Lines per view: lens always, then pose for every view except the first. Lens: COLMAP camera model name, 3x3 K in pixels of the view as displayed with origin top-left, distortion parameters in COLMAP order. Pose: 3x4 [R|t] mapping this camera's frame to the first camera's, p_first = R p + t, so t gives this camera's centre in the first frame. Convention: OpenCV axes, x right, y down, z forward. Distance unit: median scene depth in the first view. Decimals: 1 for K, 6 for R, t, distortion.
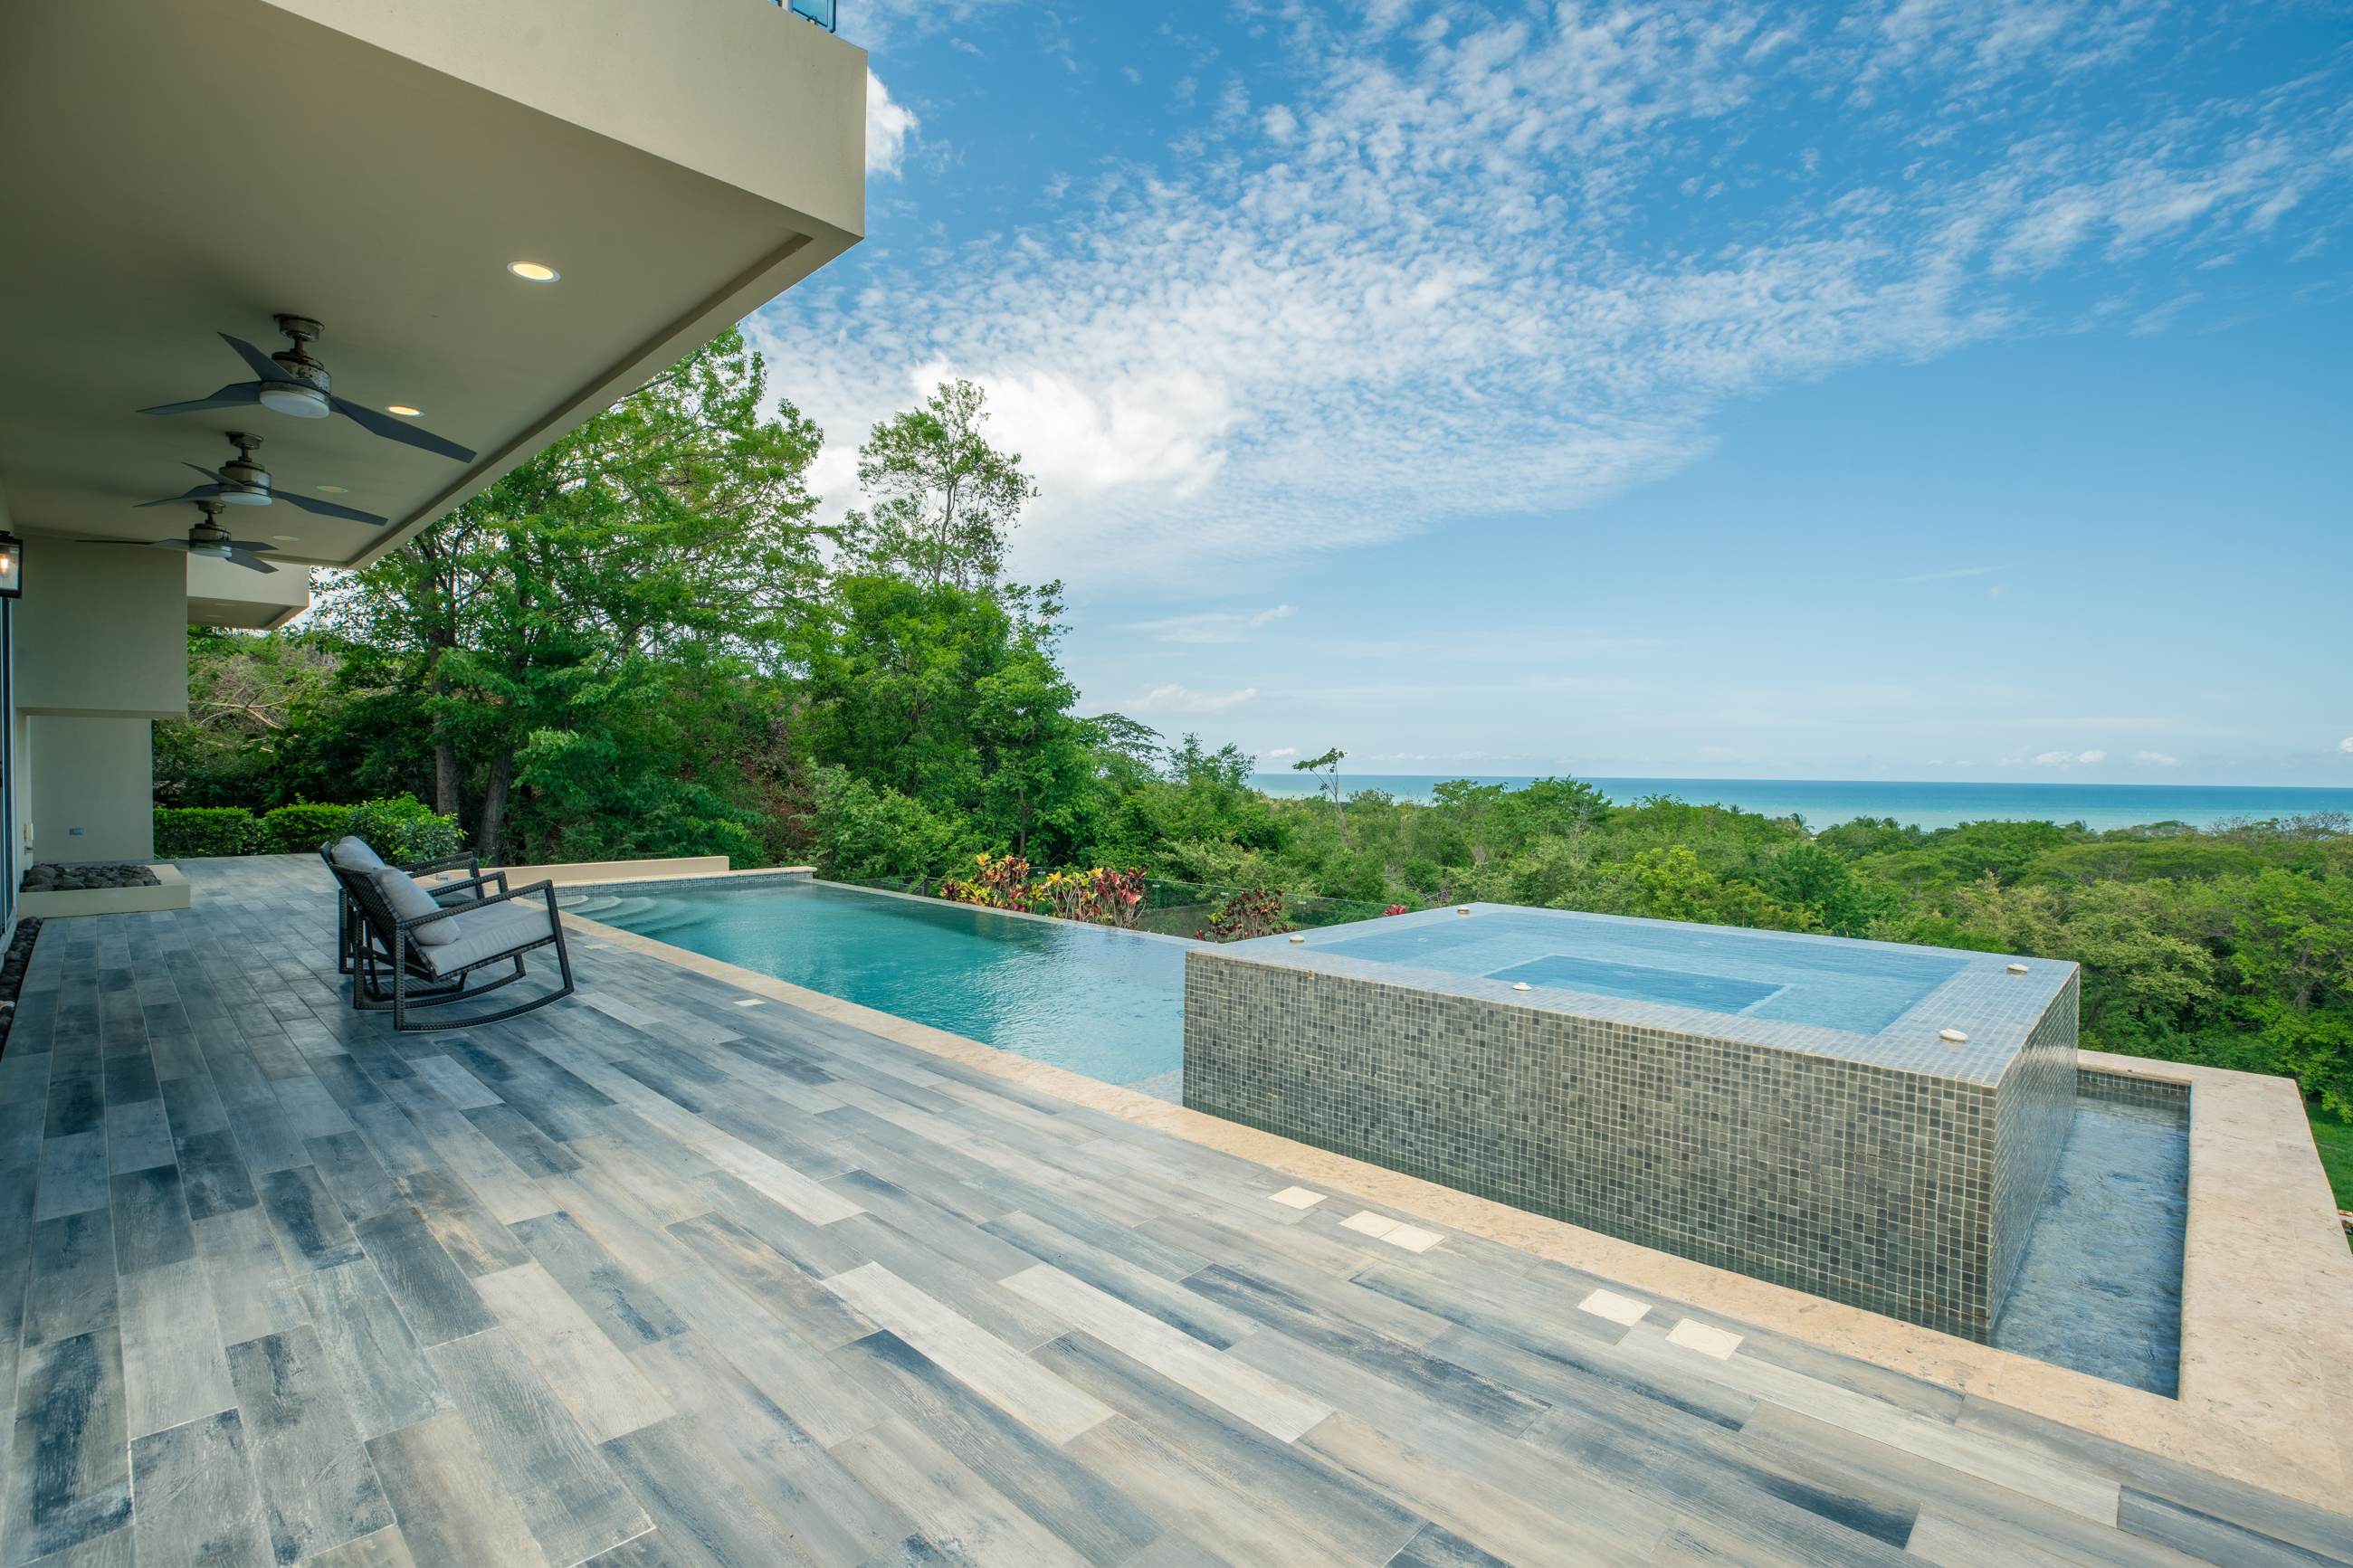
lens RADIAL K [[1088.3, 0, 1193.2], [0, 1088.3, 790.8], [0, 0, 1]] dist [-0.043644, 0.013872]
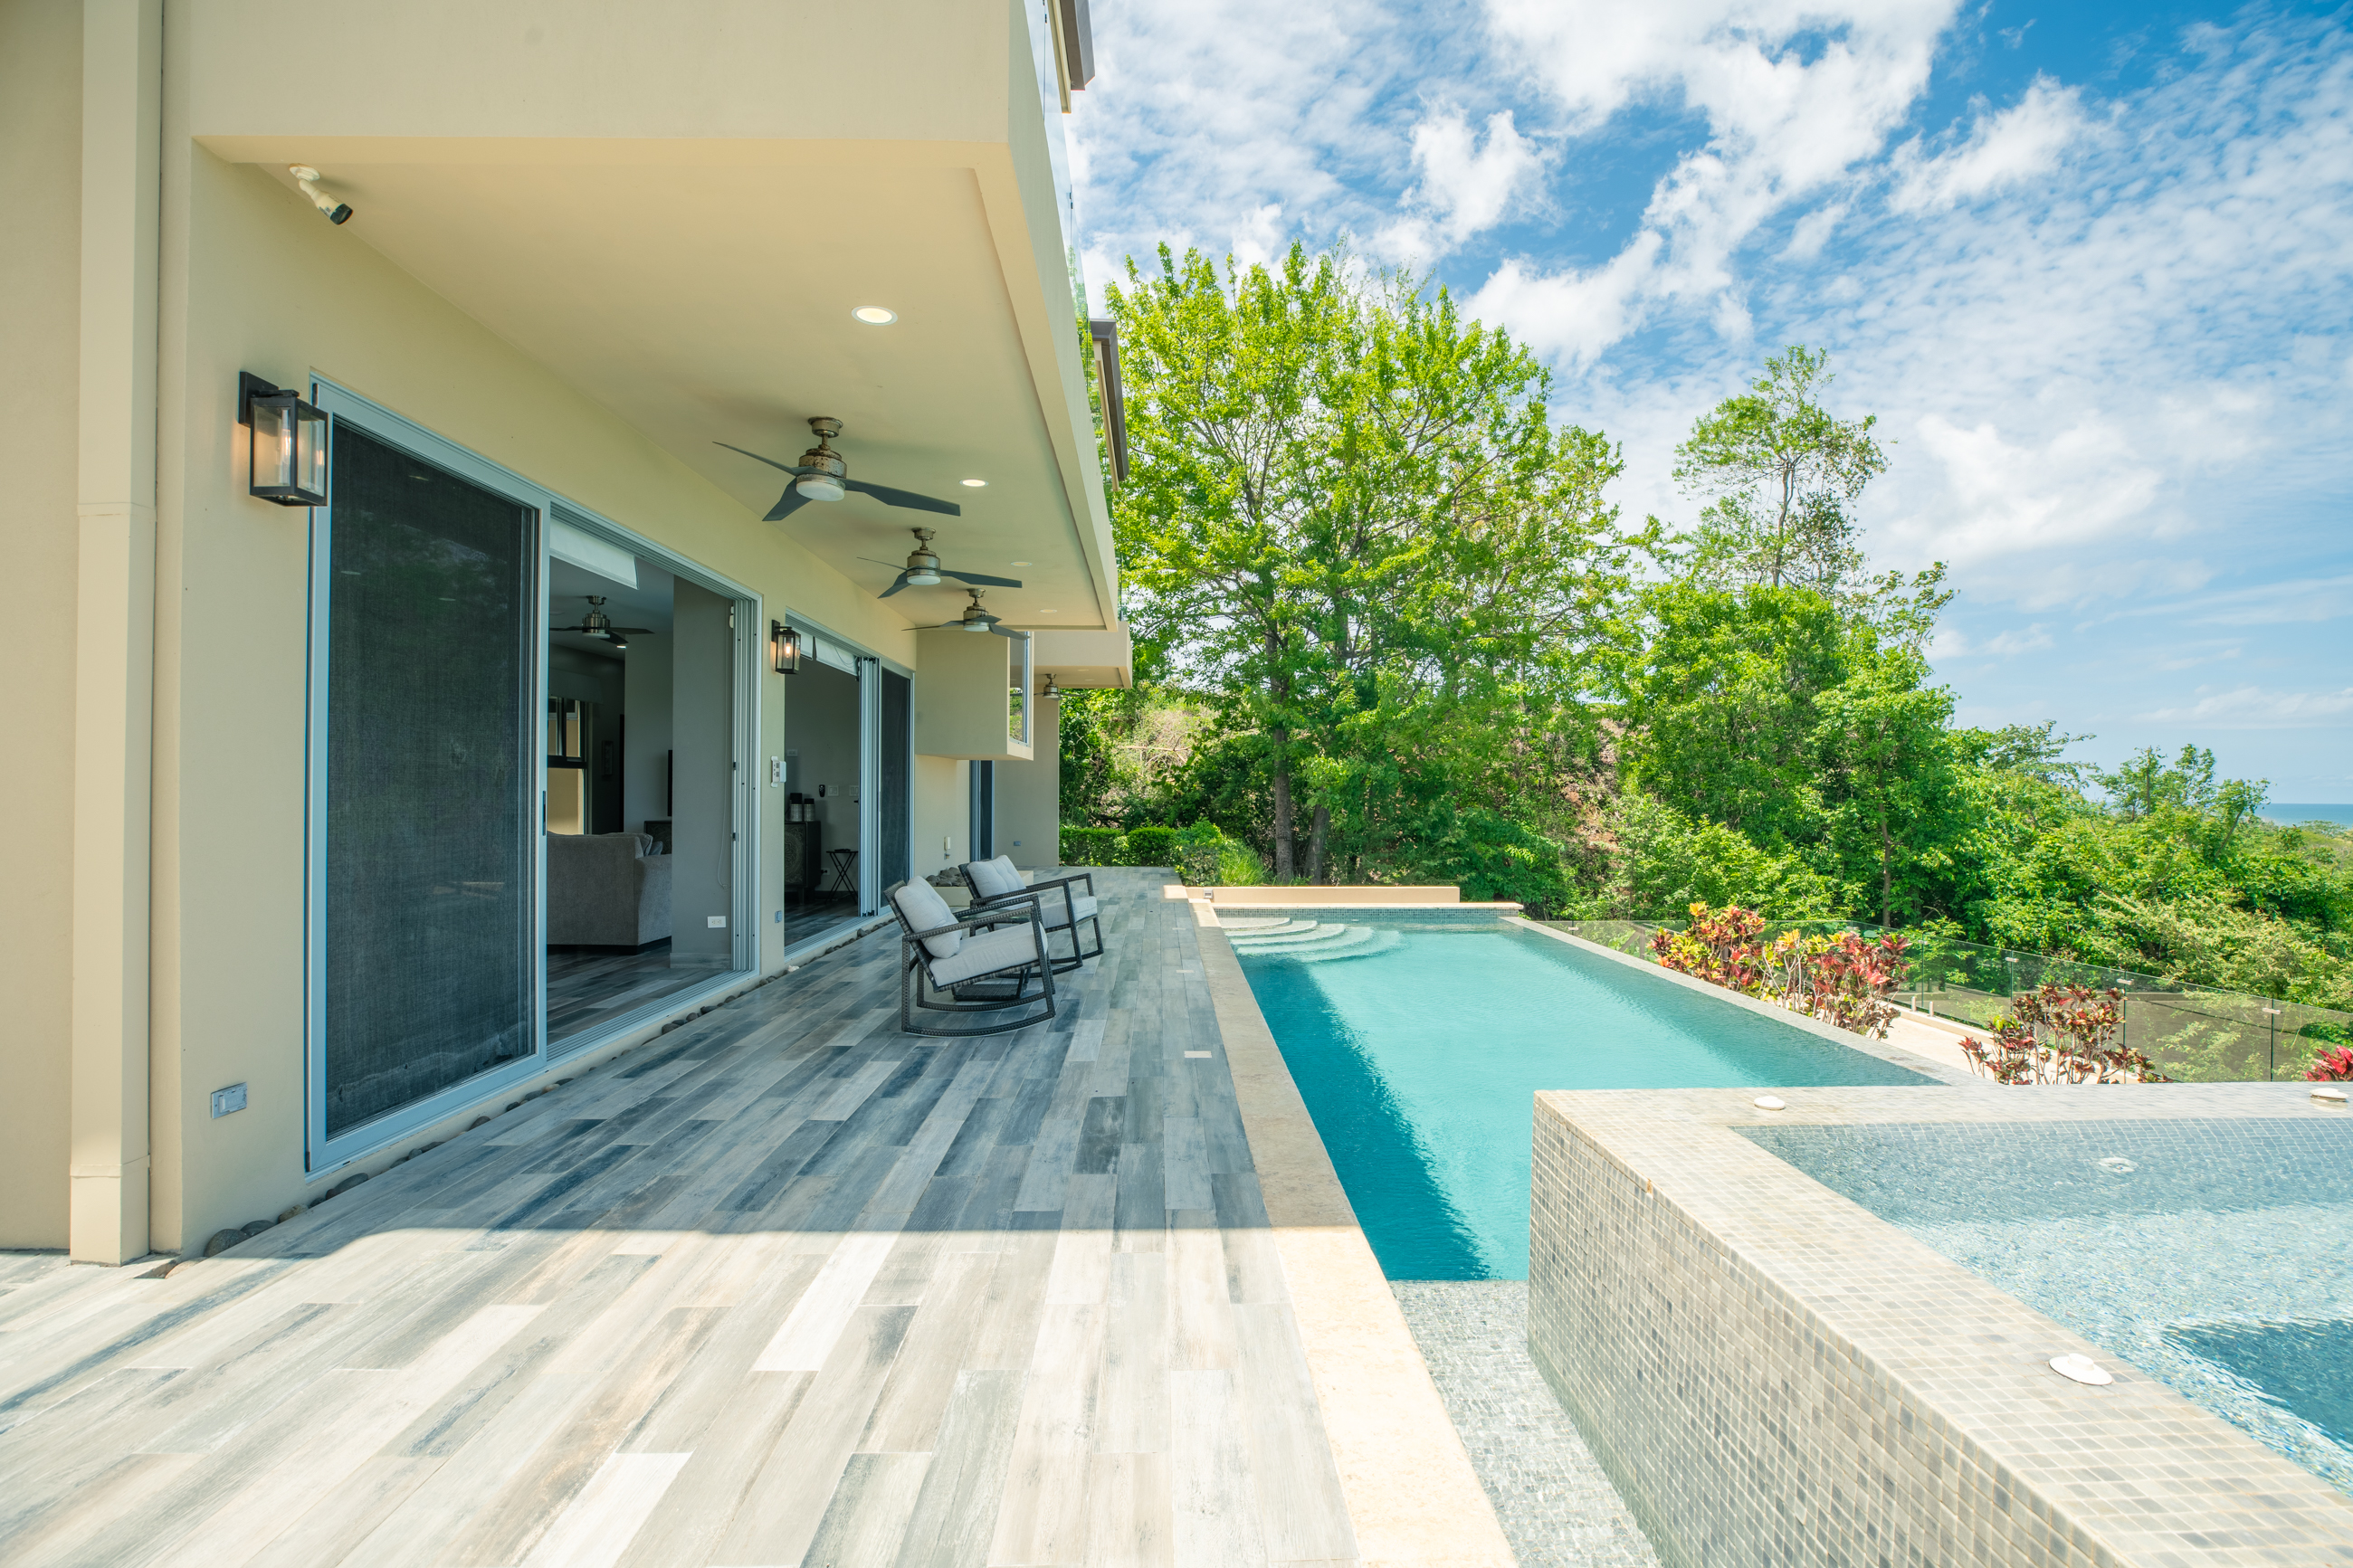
lens RADIAL K [[1091.4, 0, 1176.5], [0, 1091.4, 784.0], [0, 0, 1]] dist [-0.047645, 0.021906]
pose [[0.709090, -0.008422, -0.705068, 0.266077], [-0.014454, 0.999545, -0.026476, -0.008619], [0.704970, 0.028965, 0.708646, 0.389842]]
